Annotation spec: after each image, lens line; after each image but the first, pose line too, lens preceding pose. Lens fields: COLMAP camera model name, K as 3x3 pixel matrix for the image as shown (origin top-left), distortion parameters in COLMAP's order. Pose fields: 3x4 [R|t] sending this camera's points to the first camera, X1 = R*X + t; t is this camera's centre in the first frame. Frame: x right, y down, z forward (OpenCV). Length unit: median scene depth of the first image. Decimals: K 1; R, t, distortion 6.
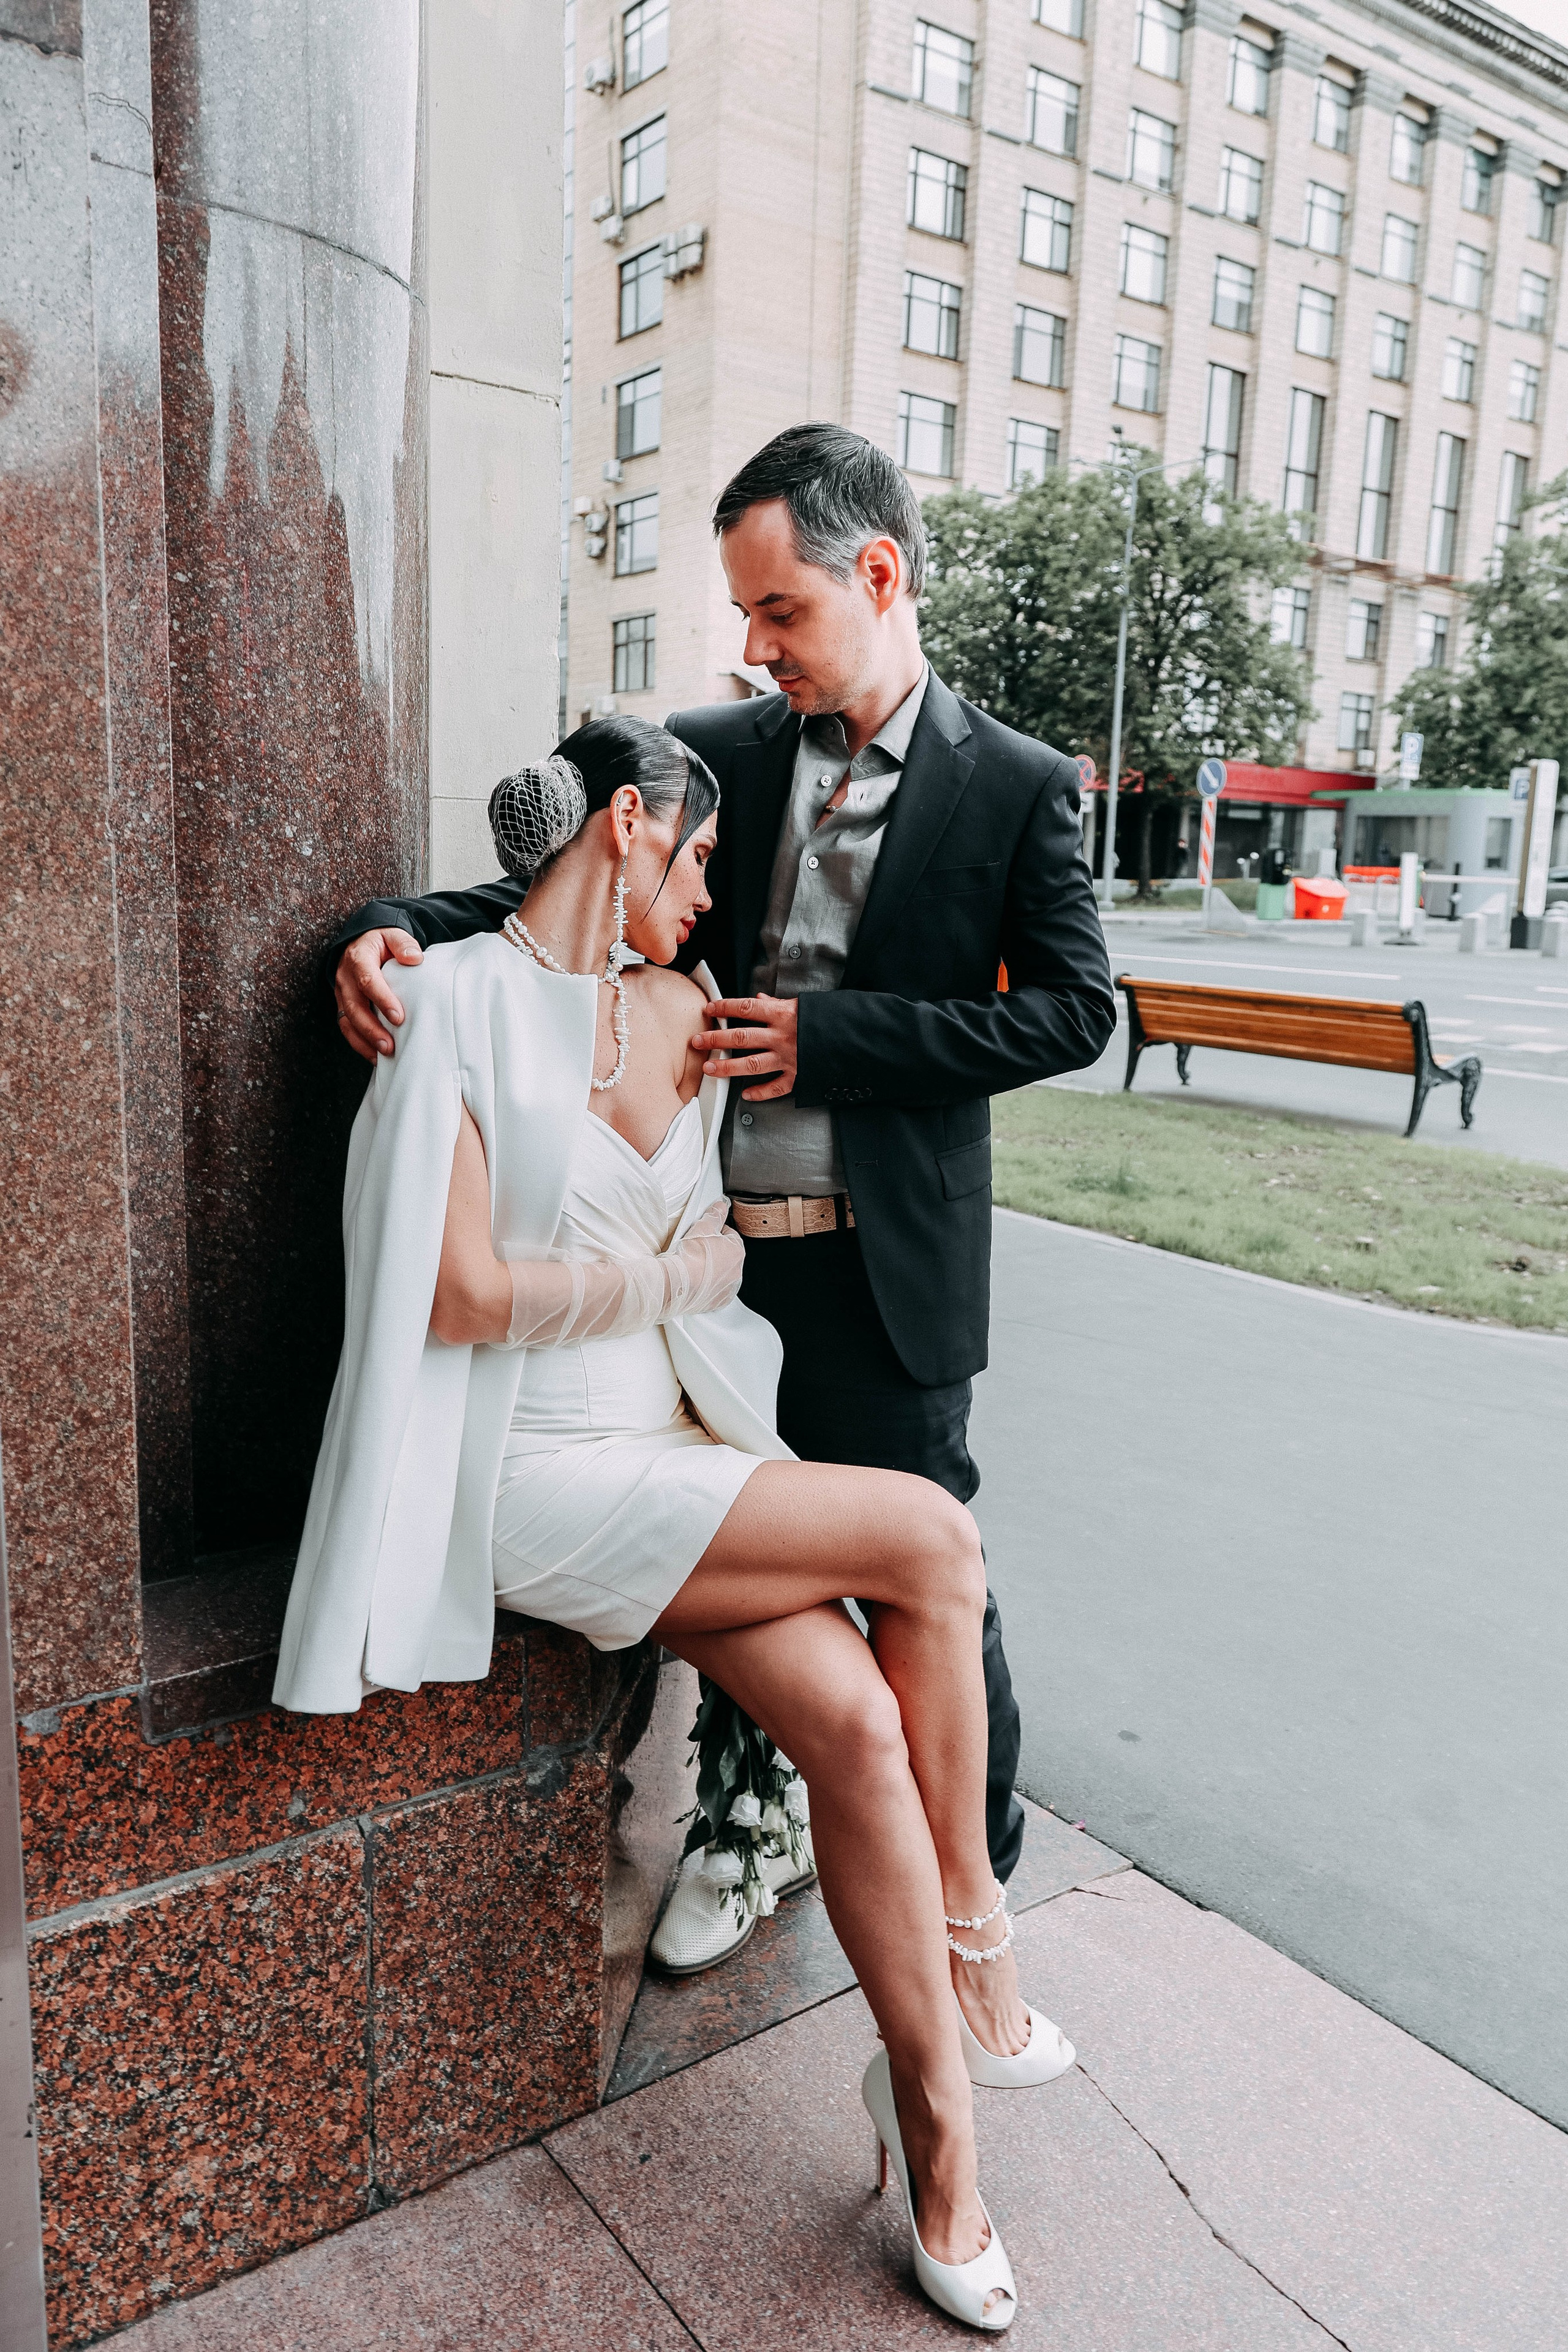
lens RADIAL K [[1709.2, 0, 785.4], [0, 1709.2, 1172.2], [0, 0, 1]] dist [-0.003803, 0.003147]
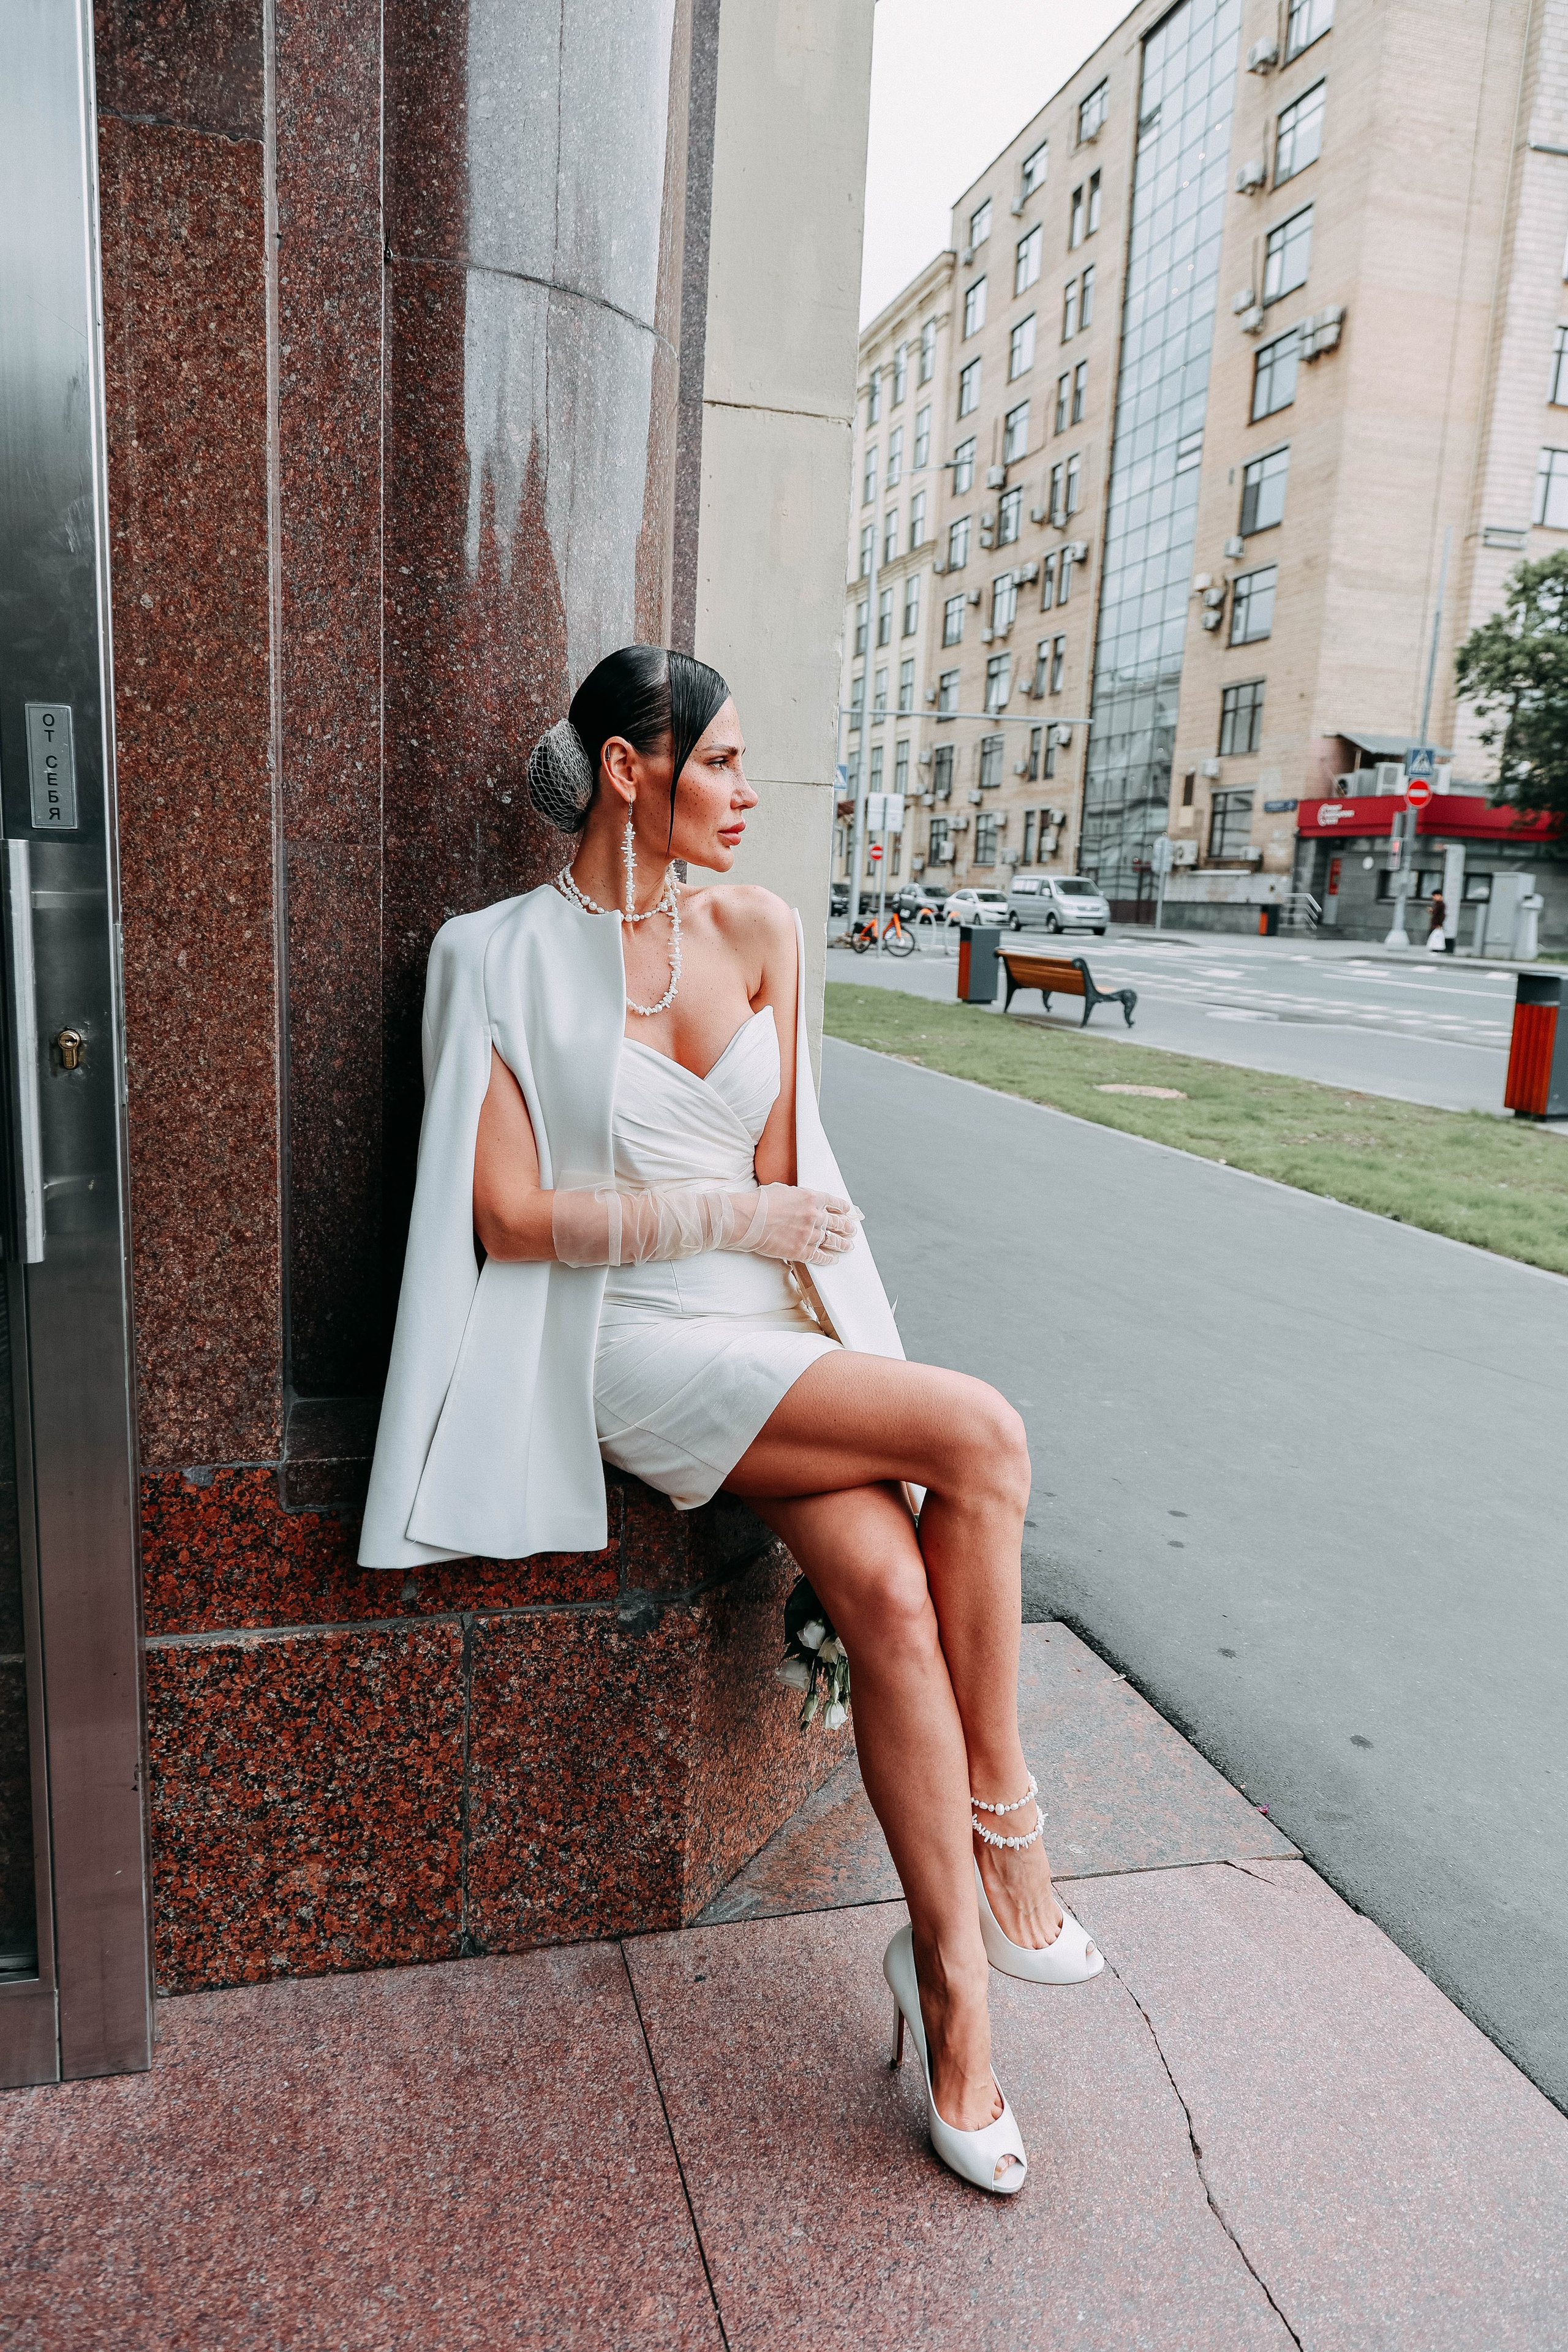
lens RADIAL K [[1565.9, 0, 778.9], [0, 1565.9, 1182.2], [0, 0, 1]] dist [-0.000737, -0.000900]
pose [[0.930634, 0.076210, -0.357928, 0.311242], [-0.080747, 0.996732, 0.002278, 0.059886], [0.356932, 0.026782, 0.933746, 0.059480]]
